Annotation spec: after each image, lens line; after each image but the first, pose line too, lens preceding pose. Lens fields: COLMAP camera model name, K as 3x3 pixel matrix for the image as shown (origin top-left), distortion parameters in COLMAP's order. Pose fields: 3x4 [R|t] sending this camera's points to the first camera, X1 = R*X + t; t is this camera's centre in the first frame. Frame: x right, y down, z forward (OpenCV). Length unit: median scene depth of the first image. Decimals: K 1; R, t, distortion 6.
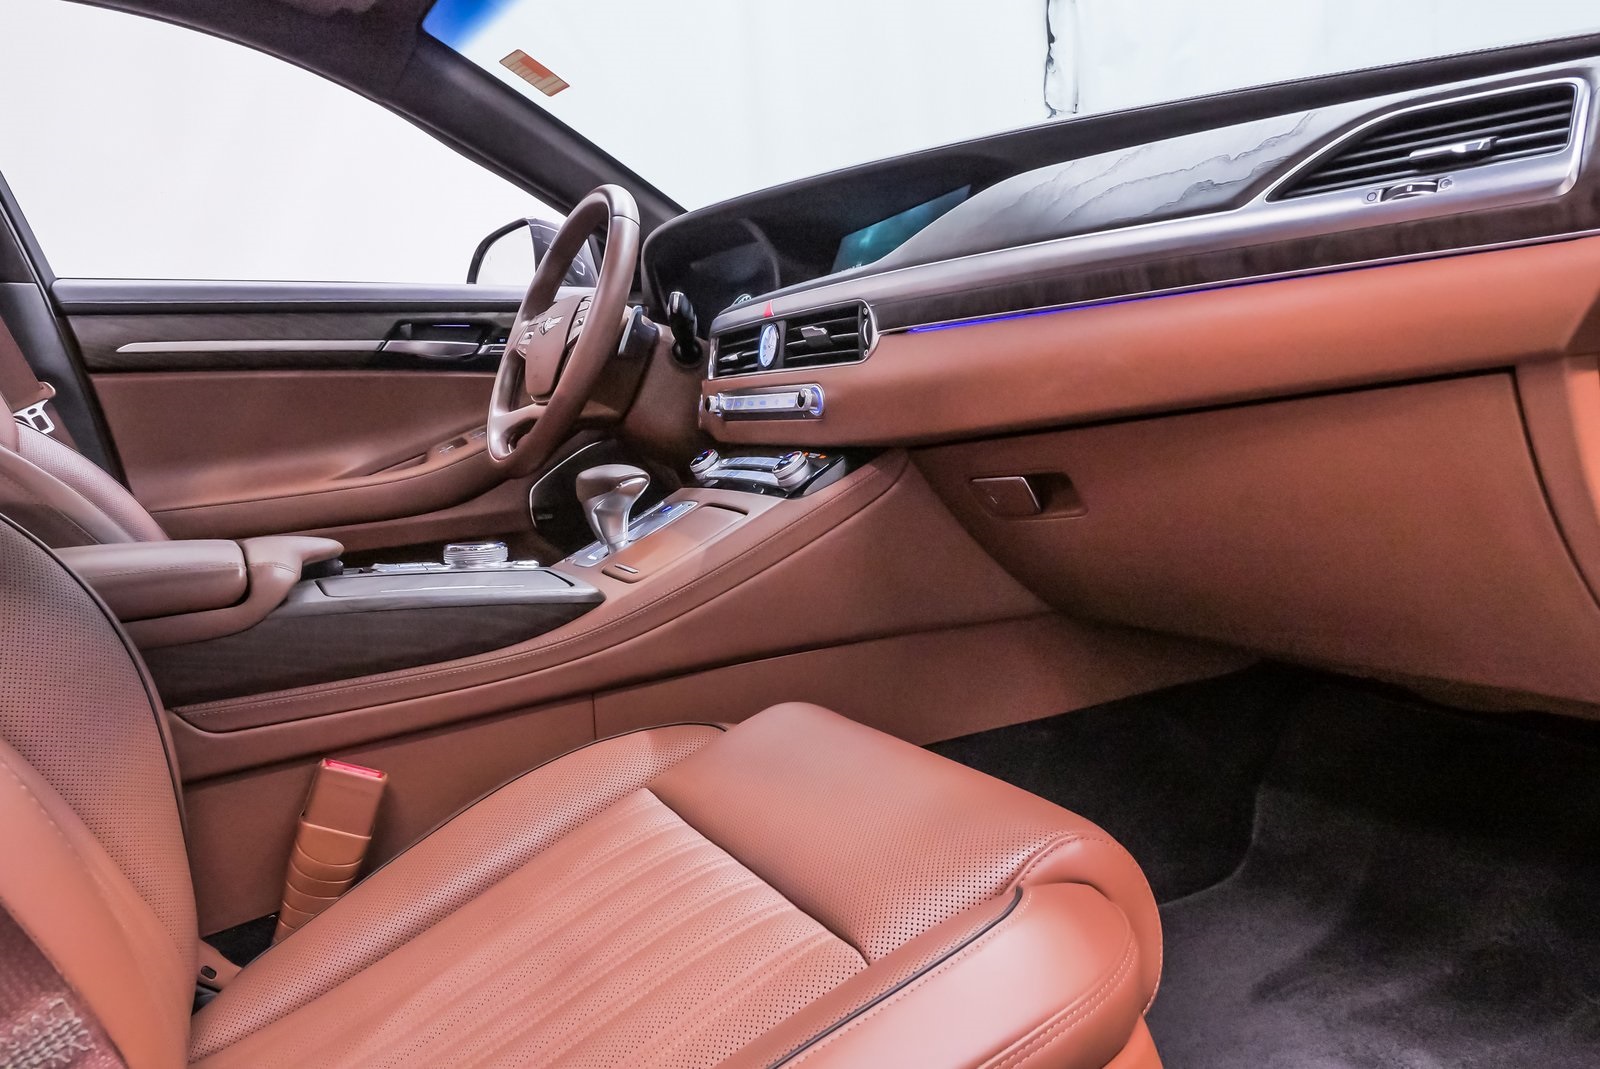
lens RADIAL K [[1186.6, 0, 803.1], [0, 1186.6, 538.0], [0, 0, 1]] dist [-0.059046, 0.029592]
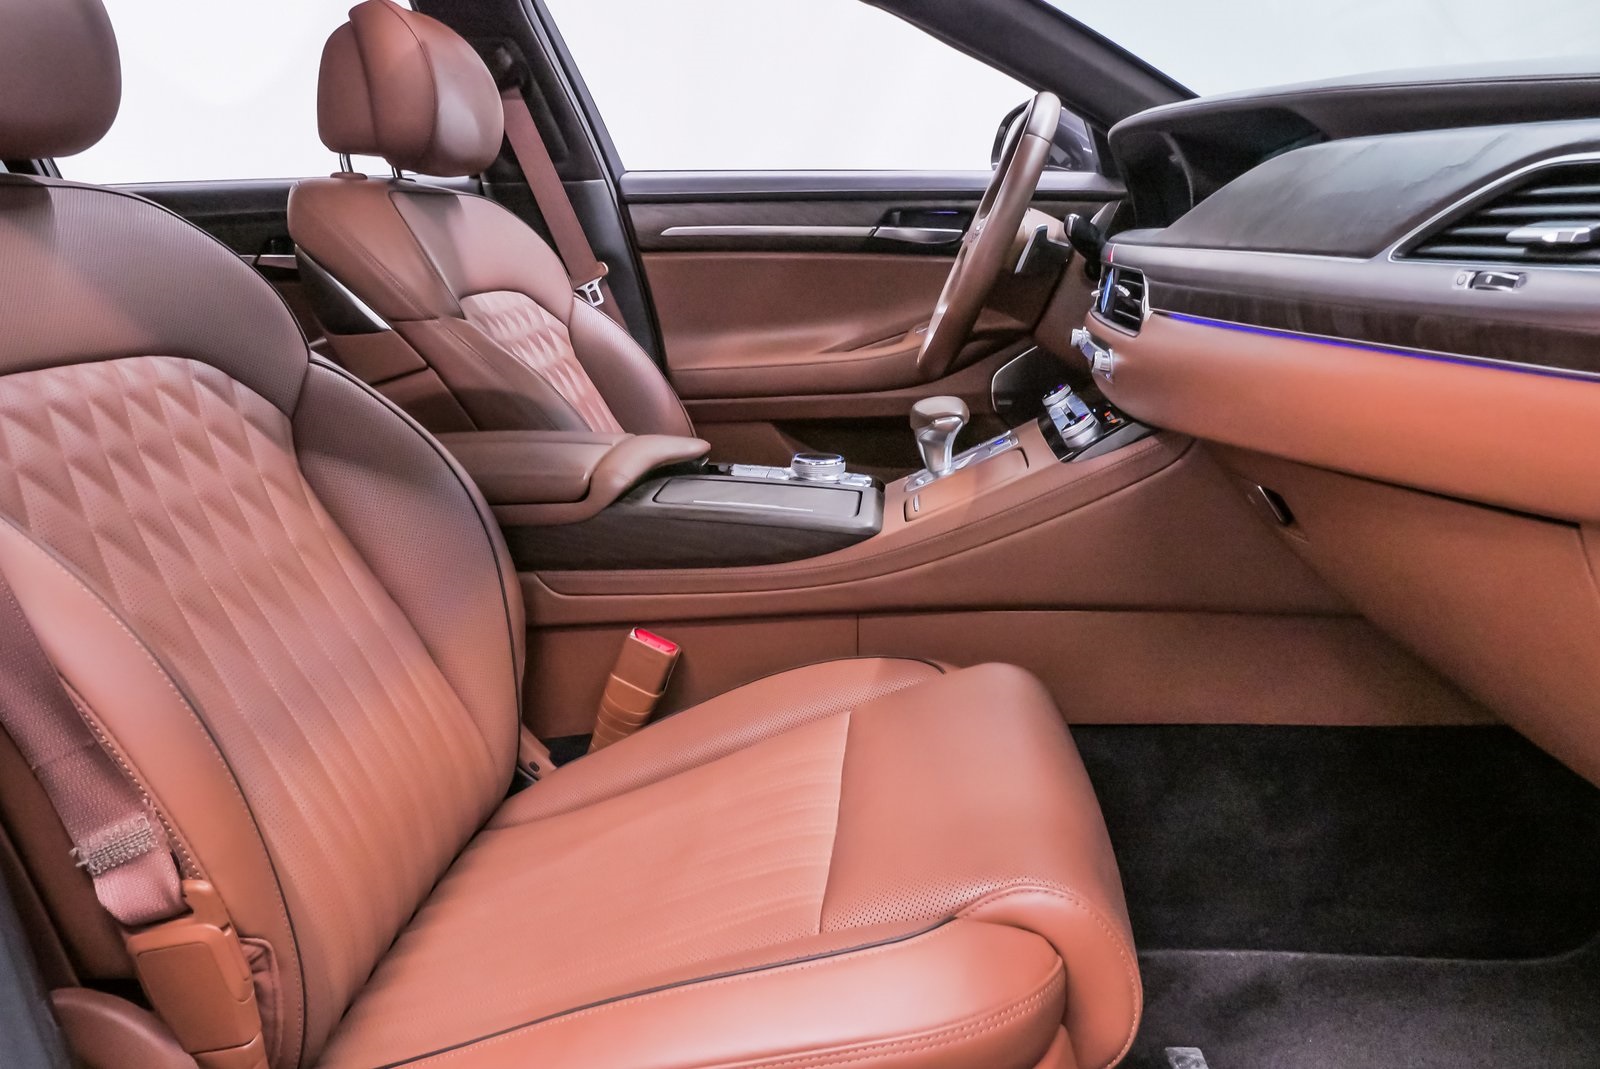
lens RADIAL K [[1186.6, 0, 809.4], [0, 1186.6, 542.9], [0, 0, 1]] dist [-0.059046, 0.029592]
pose [[0.831657, 0.177412, -0.526186, 0.324321], [-0.084816, 0.977055, 0.195373, -0.133598], [0.548774, -0.117854, 0.827622, 0.040911]]
